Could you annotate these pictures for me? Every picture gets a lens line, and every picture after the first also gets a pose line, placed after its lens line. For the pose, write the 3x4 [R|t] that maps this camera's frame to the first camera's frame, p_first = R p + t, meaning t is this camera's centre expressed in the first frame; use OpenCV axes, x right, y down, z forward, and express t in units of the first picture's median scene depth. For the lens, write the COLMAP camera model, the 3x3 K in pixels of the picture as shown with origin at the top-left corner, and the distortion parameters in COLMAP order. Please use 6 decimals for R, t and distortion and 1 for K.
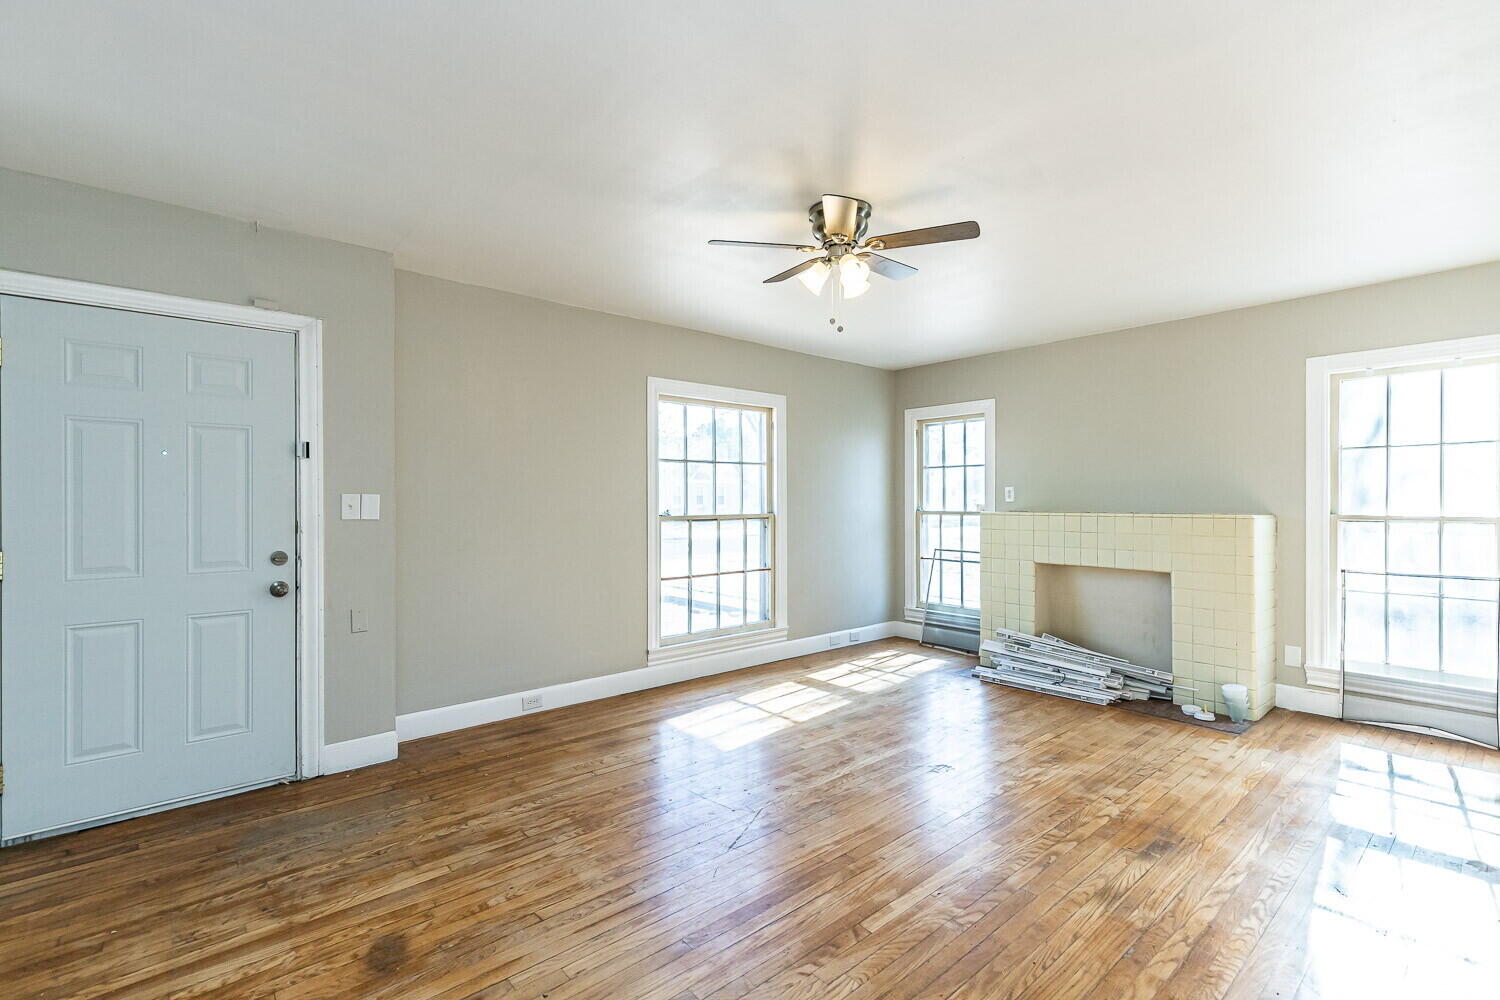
lens RADIAL K [[678.8, 0, 741.1], [0, 678.8, 505.6], [0, 0, 1]] dist [0.010002, -0.000519]
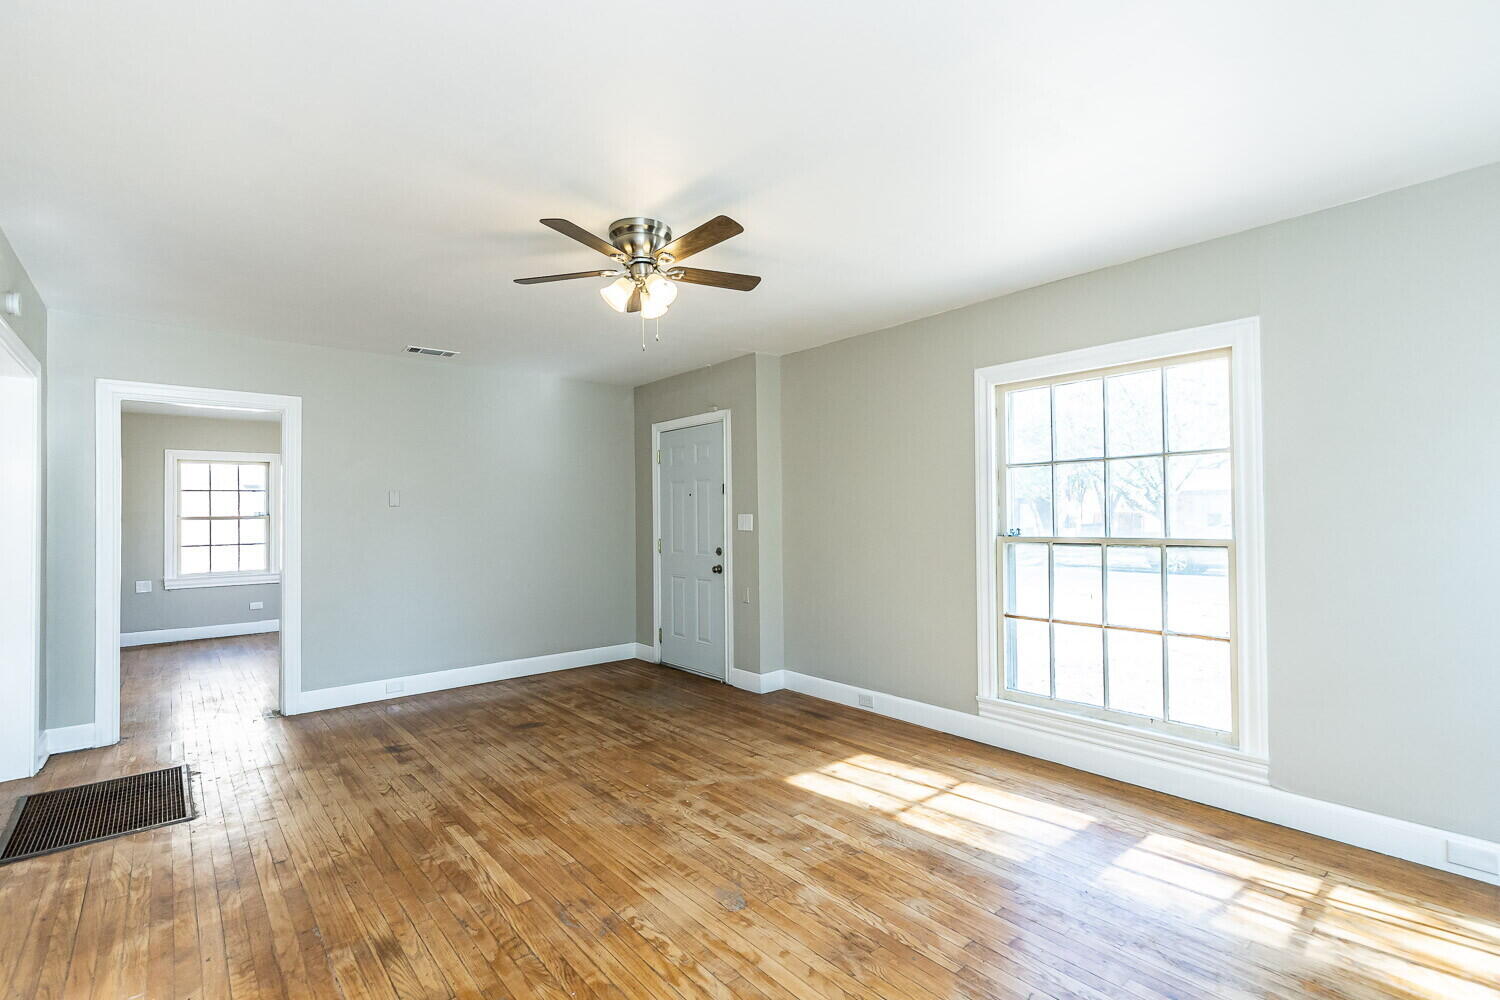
lens RADIAL K [[678.8, 0, 741.1], [0, 678.8, 505.6], [0, 0, 1]] dist [0.010002, -0.000519]
pose [[-0.012693, -0.016785, -0.999779, 0.973257], [0.000981, 0.999858, -0.016799, -0.009646], [0.999919, -0.001194, -0.012674, 0.987634]]
